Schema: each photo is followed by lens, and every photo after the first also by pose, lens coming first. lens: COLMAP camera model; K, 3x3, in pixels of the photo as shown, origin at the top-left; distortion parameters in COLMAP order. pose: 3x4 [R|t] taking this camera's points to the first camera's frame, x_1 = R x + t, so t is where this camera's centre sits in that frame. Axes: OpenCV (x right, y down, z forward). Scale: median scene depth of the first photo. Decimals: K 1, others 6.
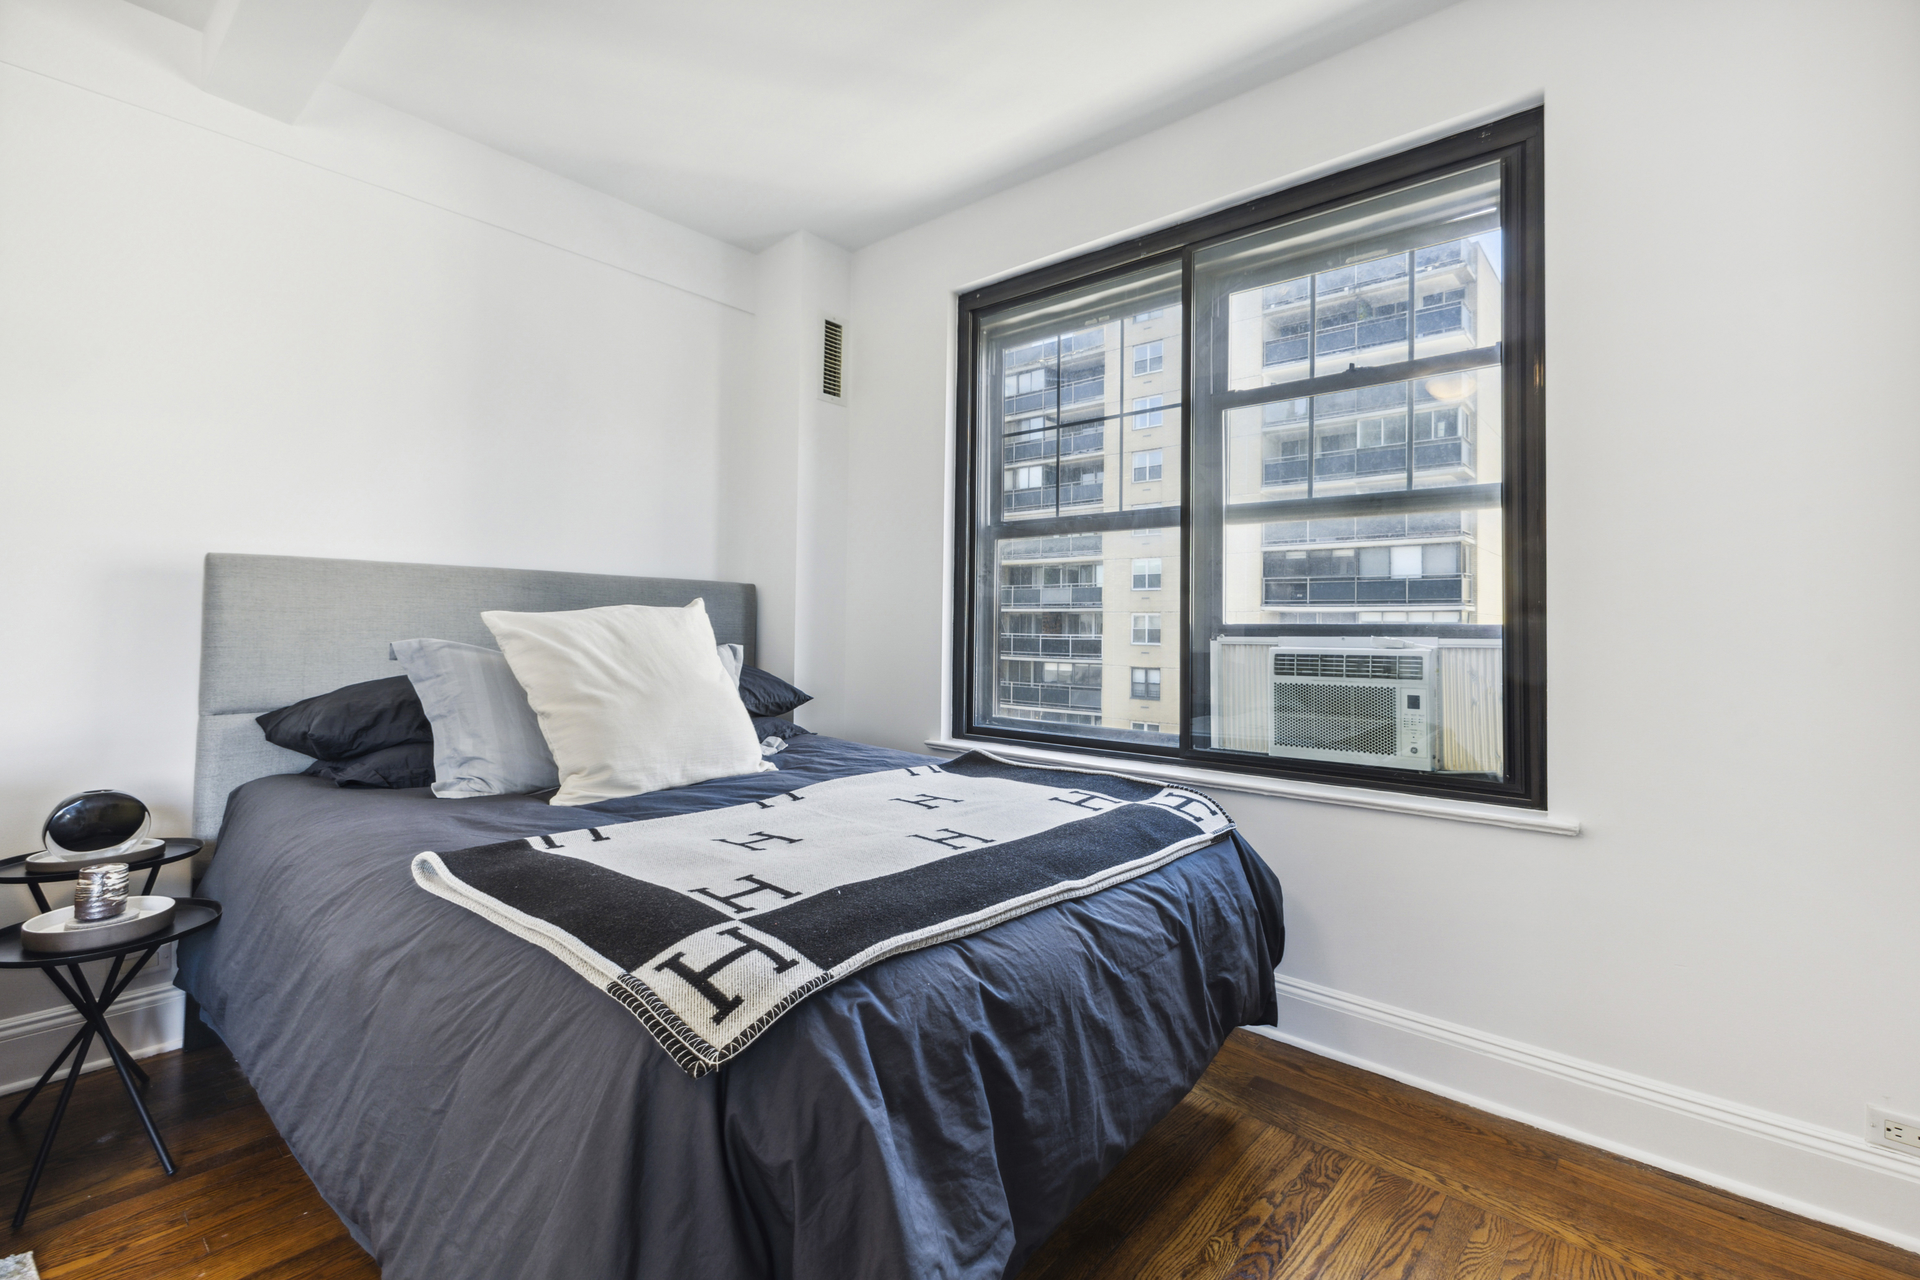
lens RADIAL K [[826.3, 0, 994.8], [0, 826.3, 607.9], [0, 0, 1]] dist [0.003513, 0.000245]
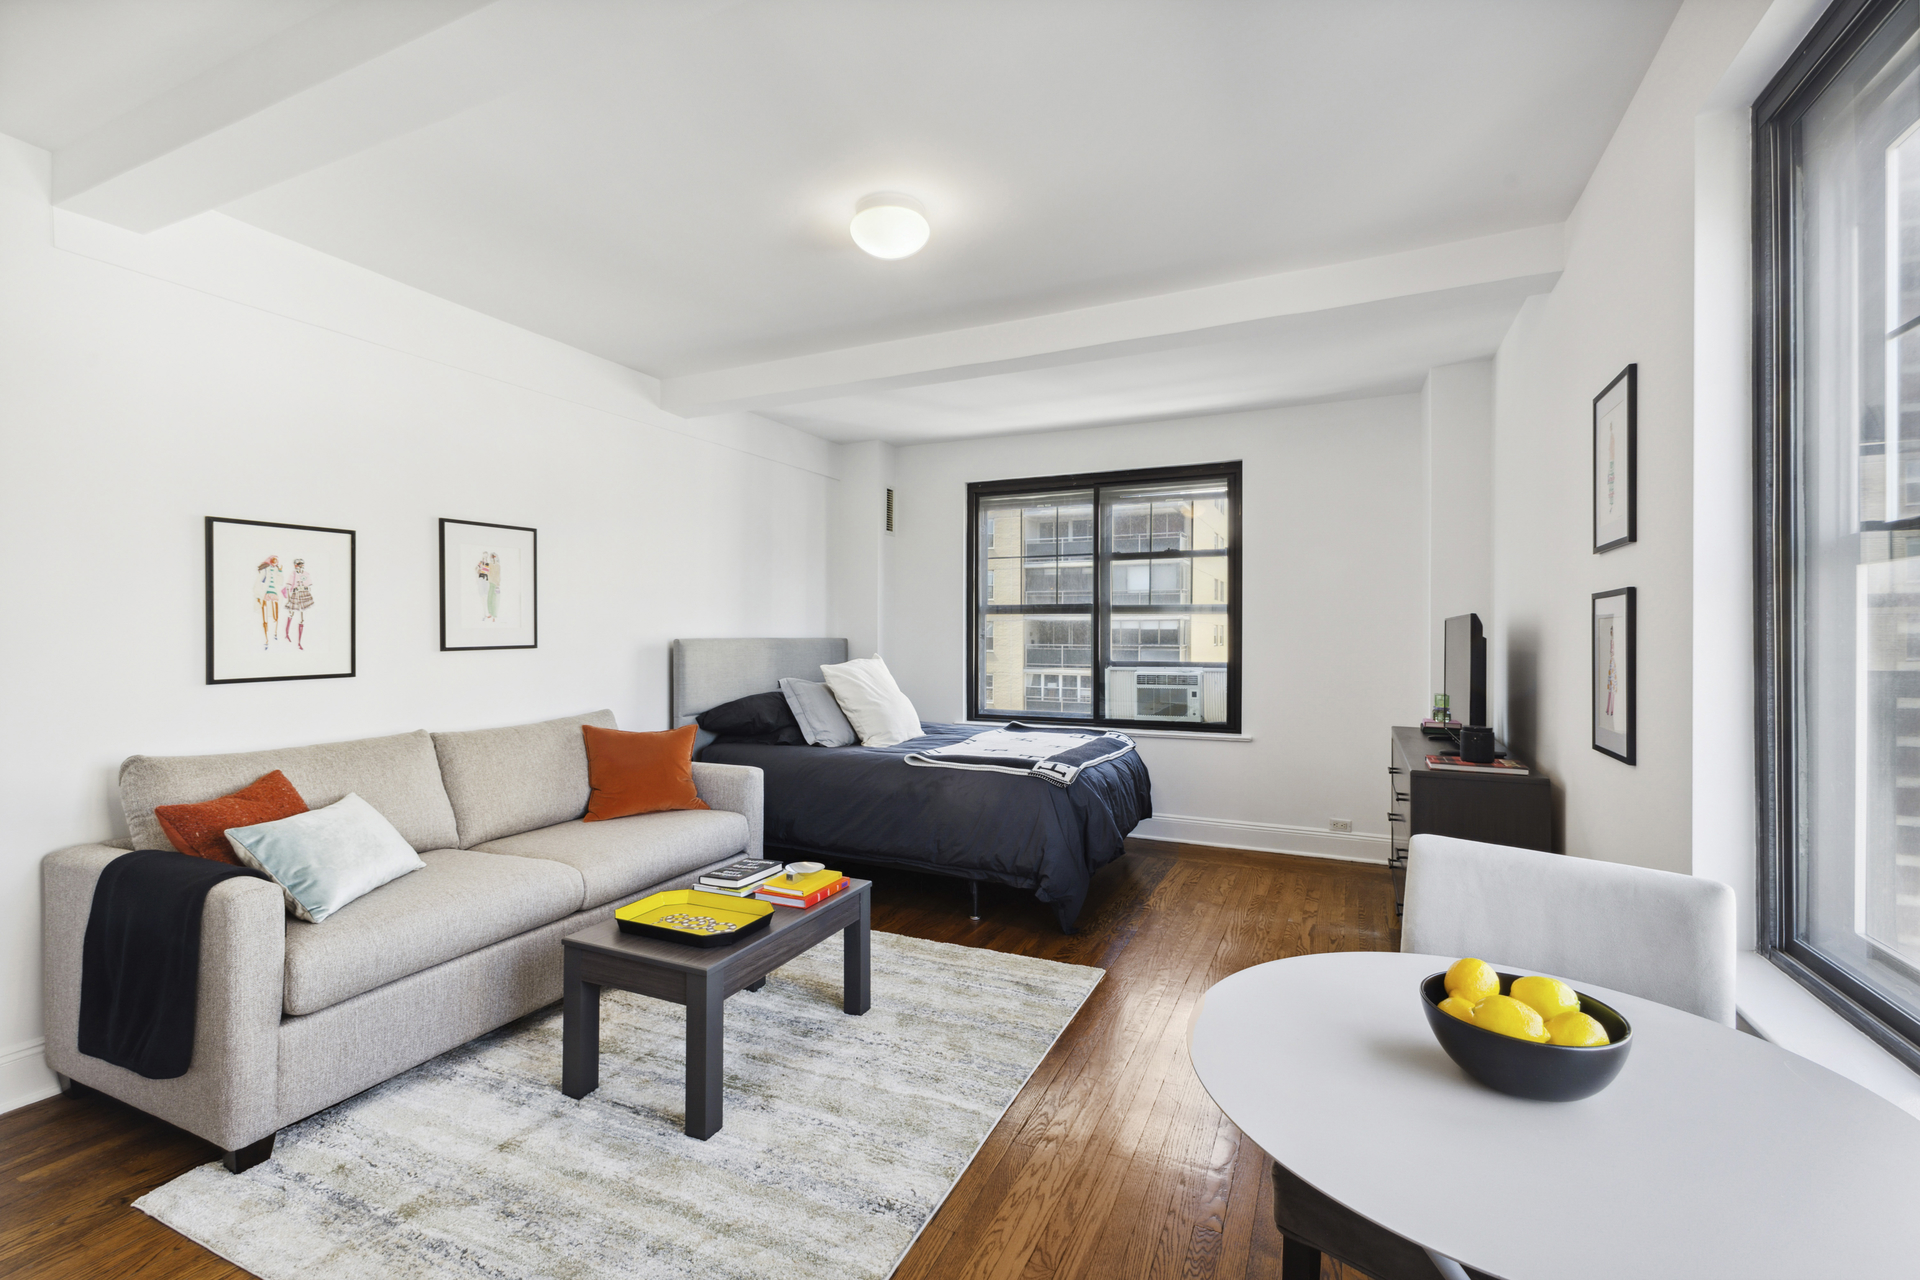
lens RADIAL K [[835.5, 0, 960.0], [0, 835.5, 640.0], [0, 0, 1]] dist [-0.031222, 0.000149]
pose [[0.965100, -0.011483, 0.261629, -0.795640], [0.001837, 0.999311, 0.037083, -0.137755], [-0.261874, -0.035308, 0.964456, -1.175031]]
